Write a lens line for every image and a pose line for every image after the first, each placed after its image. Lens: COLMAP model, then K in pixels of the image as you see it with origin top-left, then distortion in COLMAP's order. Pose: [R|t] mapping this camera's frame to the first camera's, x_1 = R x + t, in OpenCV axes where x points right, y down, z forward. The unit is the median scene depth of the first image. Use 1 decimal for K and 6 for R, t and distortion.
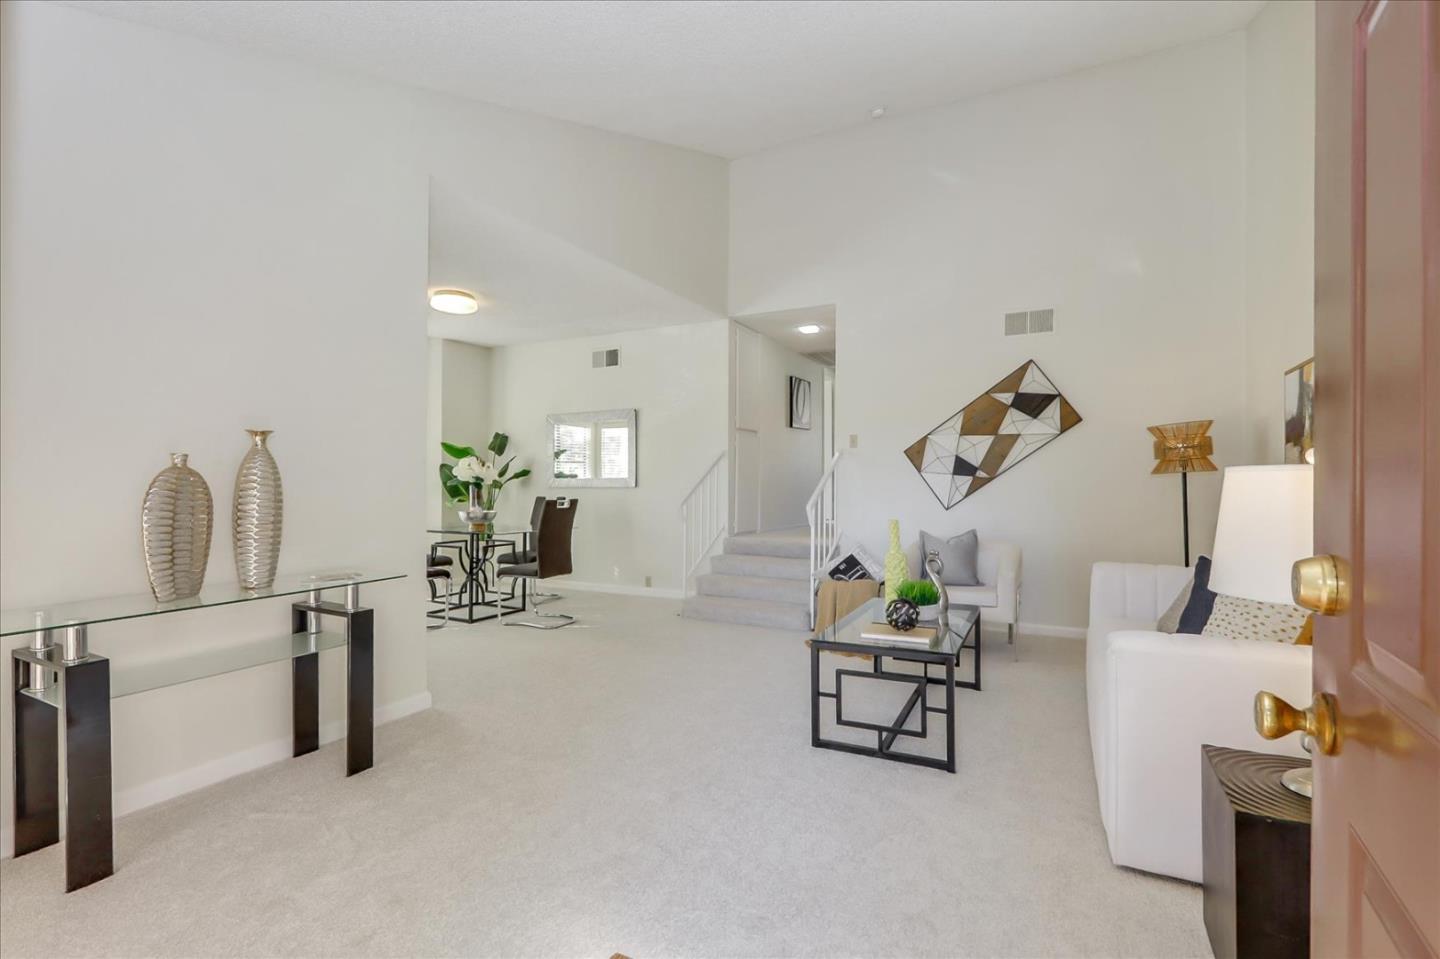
lens RADIAL K [[655.1, 0, 721.6], [0, 655.1, 482.5], [0, 0, 1]] dist [-0.000553, -0.000089]
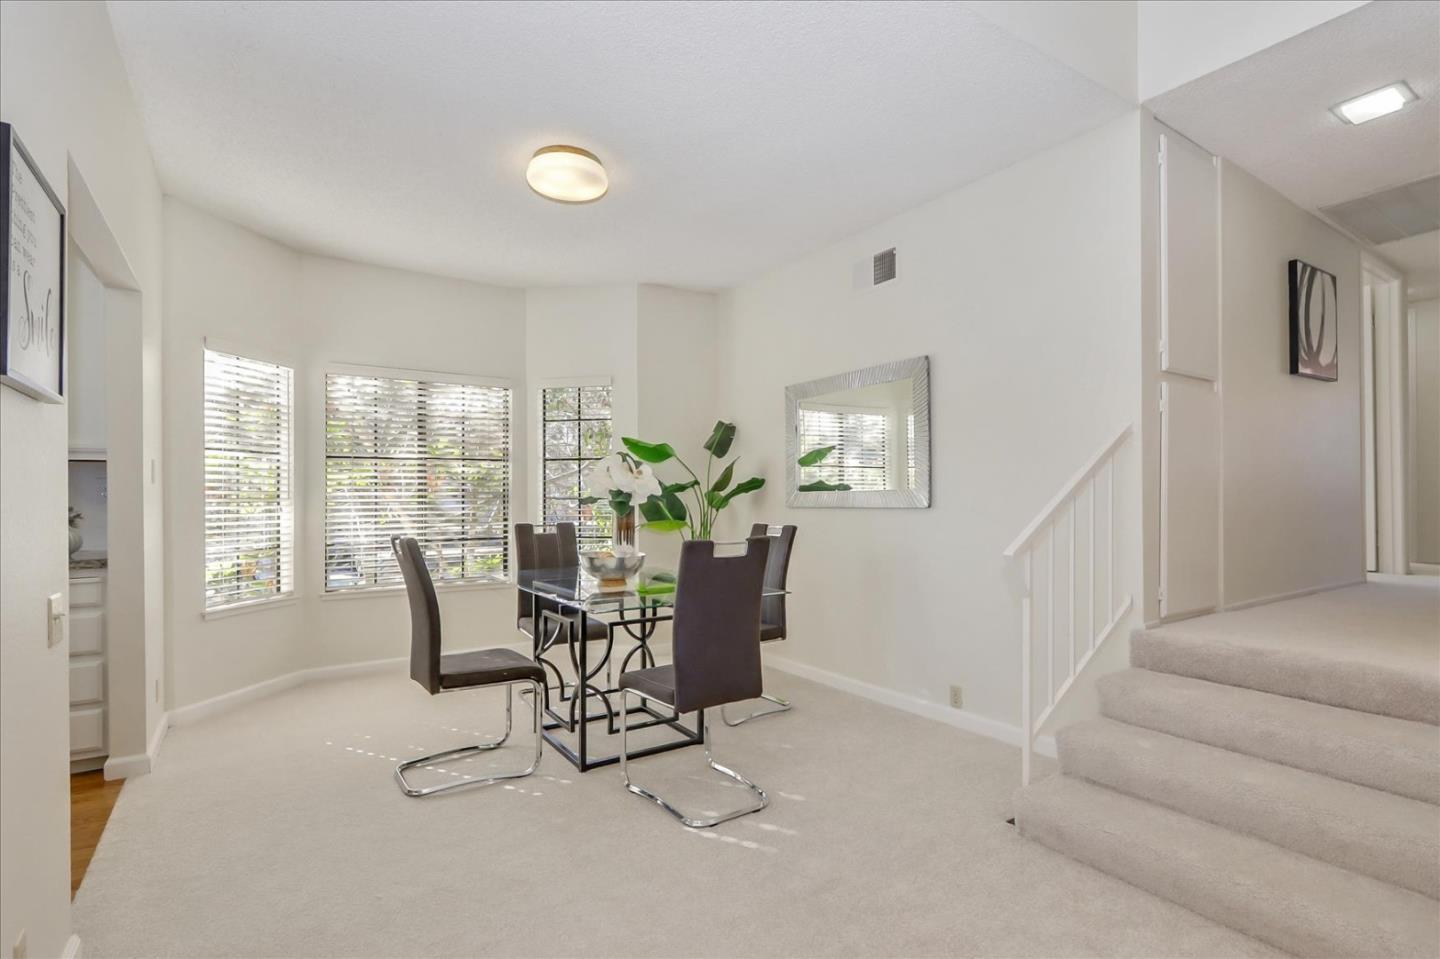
lens RADIAL K [[706.2, 0, 718.1], [0, 706.2, 491.1], [0, 0, 1]] dist [-0.005297, -0.000928]
pose [[0.875163, -0.010172, -0.483721, -0.008437], [0.006663, 0.999938, -0.008973, -0.001676], [0.483782, 0.004630, 0.875176, 0.419387]]
